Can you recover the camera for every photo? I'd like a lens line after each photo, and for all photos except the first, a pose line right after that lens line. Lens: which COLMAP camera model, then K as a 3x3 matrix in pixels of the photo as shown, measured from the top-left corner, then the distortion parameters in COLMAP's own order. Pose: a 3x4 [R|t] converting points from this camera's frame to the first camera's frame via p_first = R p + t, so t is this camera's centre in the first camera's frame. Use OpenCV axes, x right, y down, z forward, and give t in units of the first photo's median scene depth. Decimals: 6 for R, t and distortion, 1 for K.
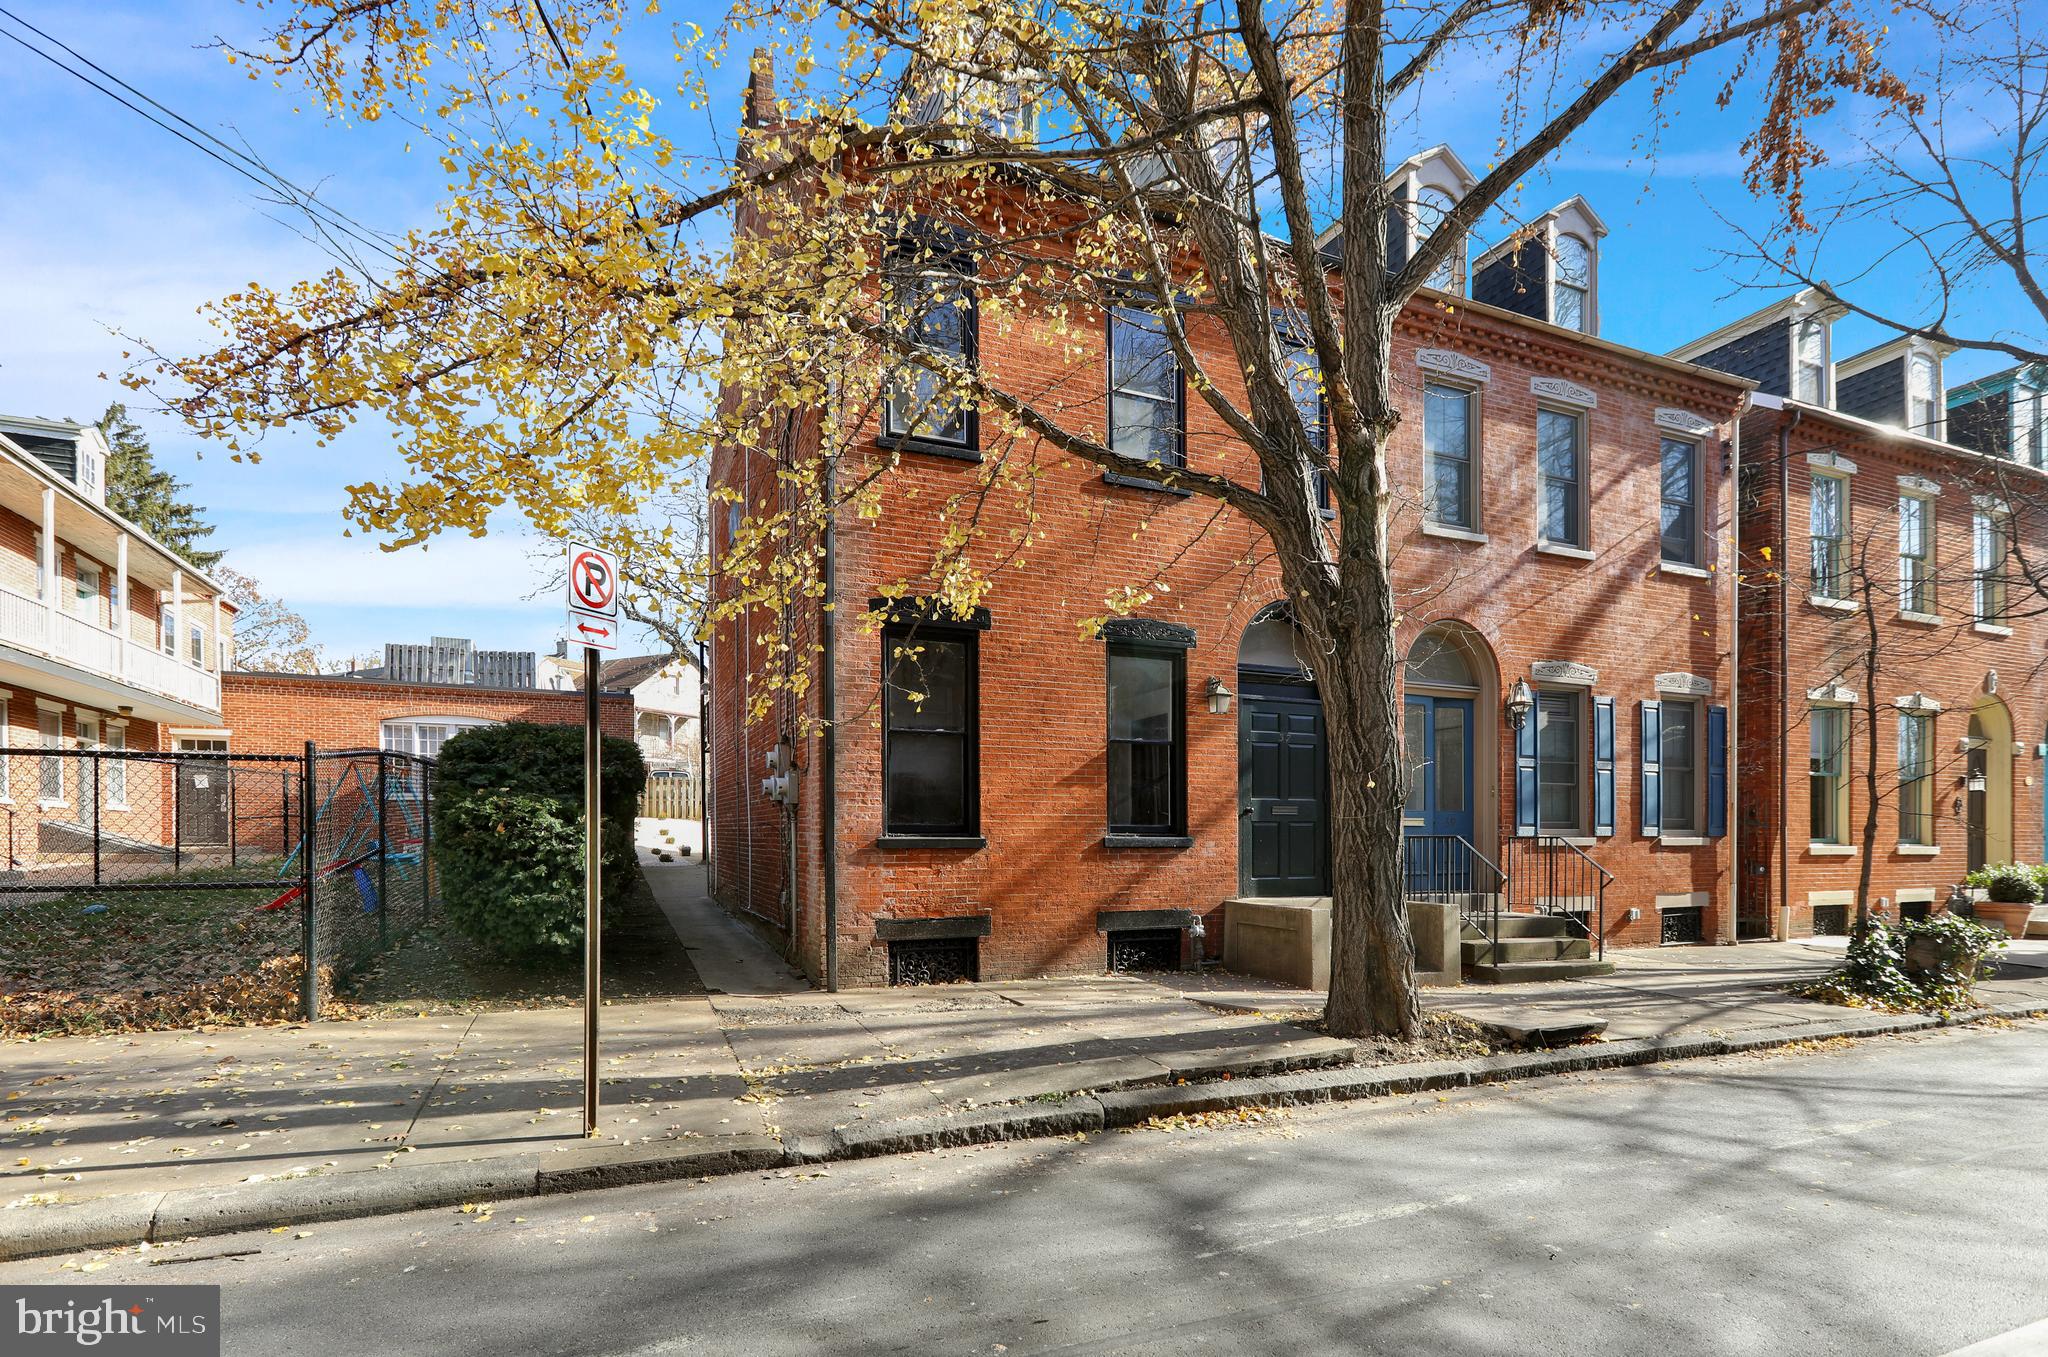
lens RADIAL K [[945.9, 0, 1026.1], [0, 945.9, 868.0], [0, 0, 1]] dist [0.003033, 0.000340]
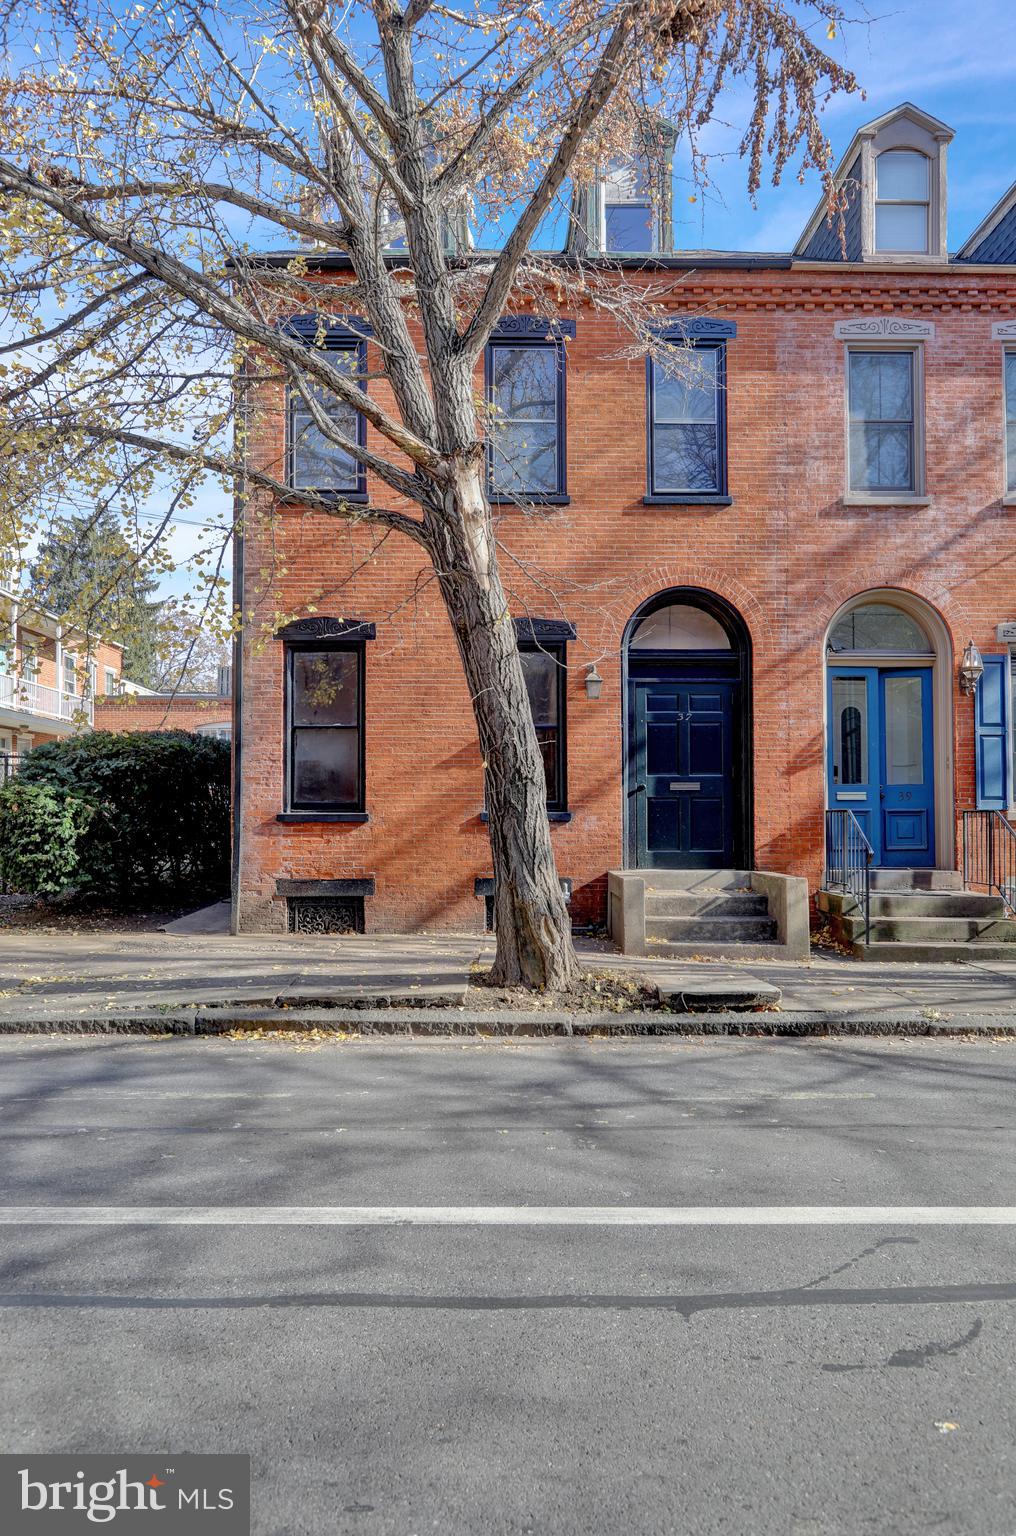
lens RADIAL K [[944.2, 0, 570.6], [0, 944.2, 820.7], [0, 0, 1]] dist [0.000477, 0.003673]
pose [[0.931032, -0.001837, -0.364932, 0.639013], [-0.009616, 0.999517, -0.029564, 0.010617], [0.364810, 0.031034, 0.930565, -0.014546]]
